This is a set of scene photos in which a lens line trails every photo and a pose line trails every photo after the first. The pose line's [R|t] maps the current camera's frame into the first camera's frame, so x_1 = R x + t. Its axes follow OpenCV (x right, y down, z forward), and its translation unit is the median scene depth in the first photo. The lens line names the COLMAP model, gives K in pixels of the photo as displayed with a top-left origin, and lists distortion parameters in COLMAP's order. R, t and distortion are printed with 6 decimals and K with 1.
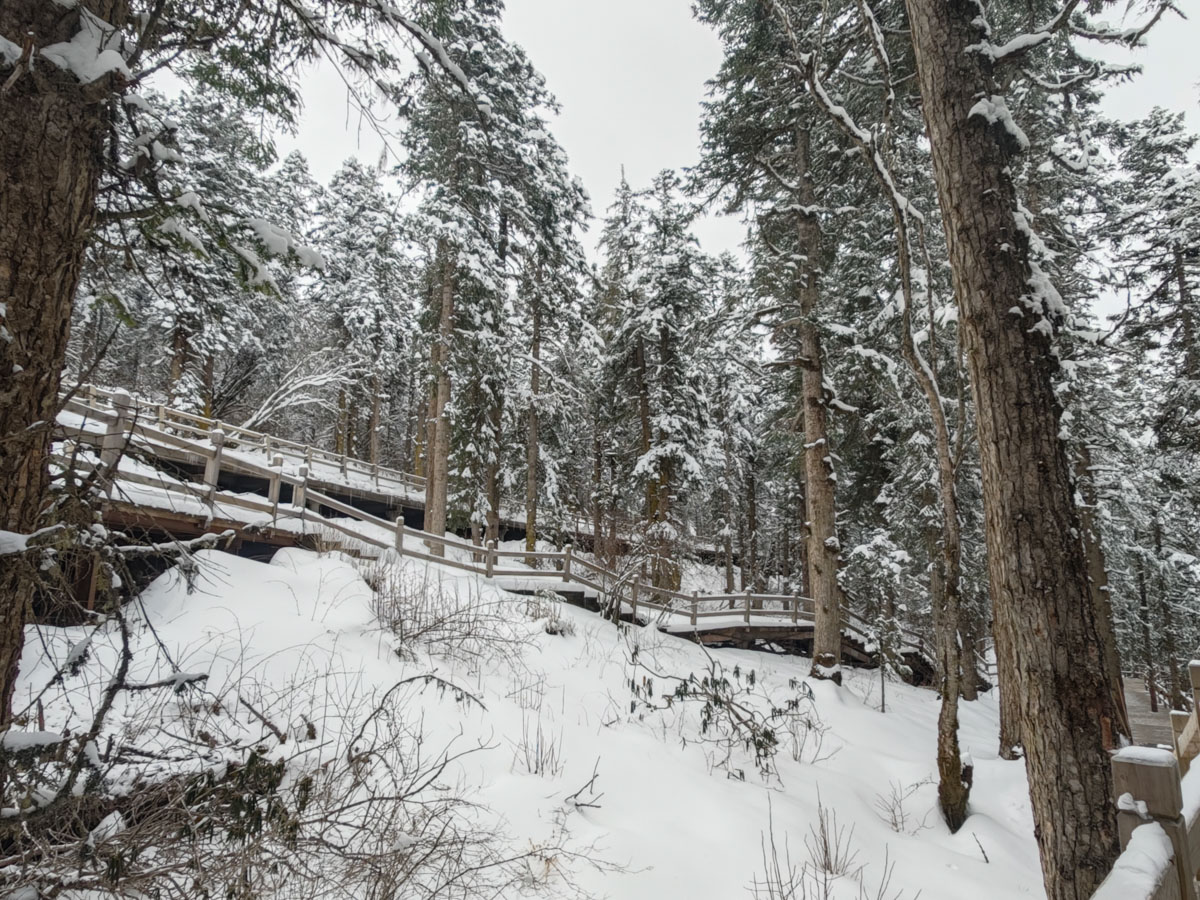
lens RADIAL K [[670.2, 0, 600.0], [0, 670.2, 450.0], [0, 0, 1]] dist [0.038278, -0.000178]
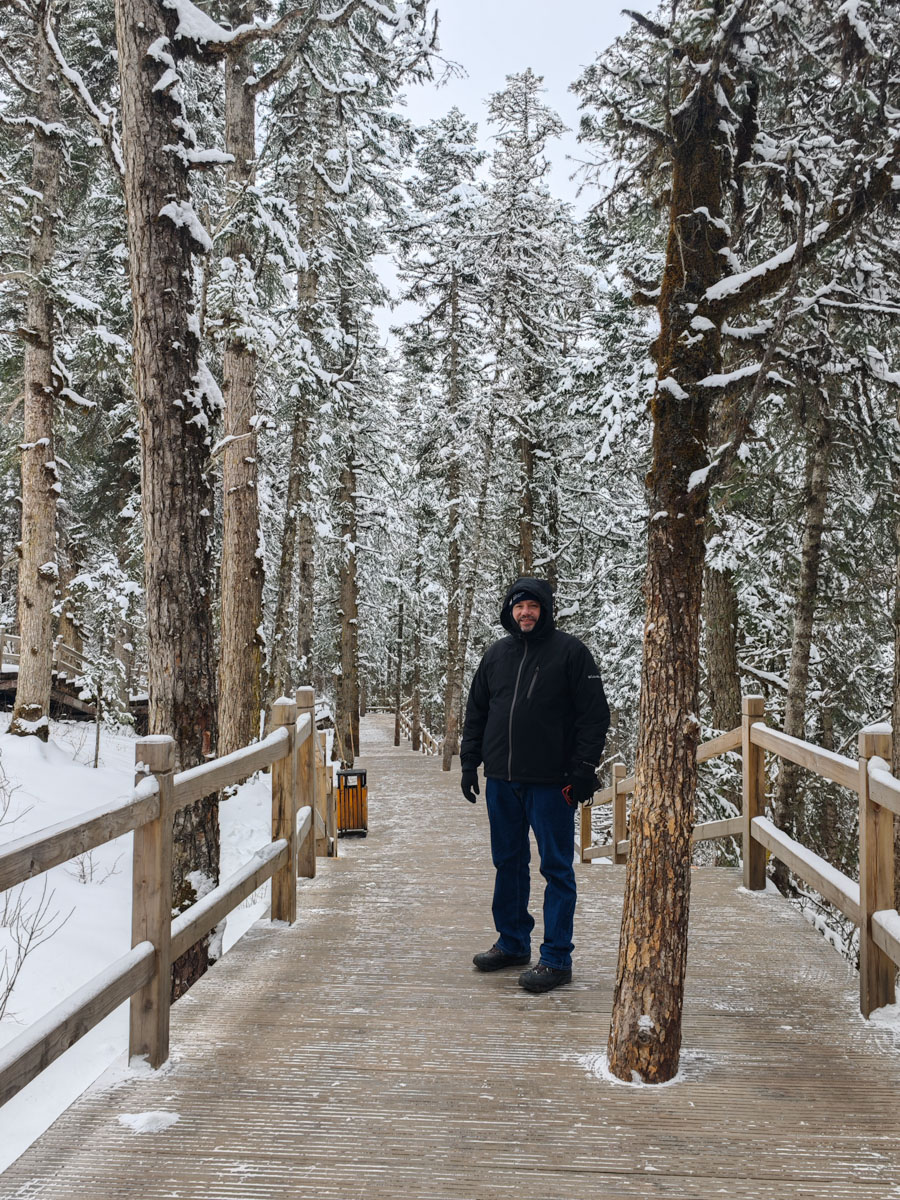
lens RADIAL K [[972.1, 0, 450.0], [0, 972.1, 600.0], [0, 0, 1]] dist [0.004212, -0.002166]
pose [[0.767986, 0.021730, 0.640098, -0.024724], [-0.137796, 0.981625, 0.132003, -0.041650], [-0.625467, -0.189579, 0.756869, -0.163997]]
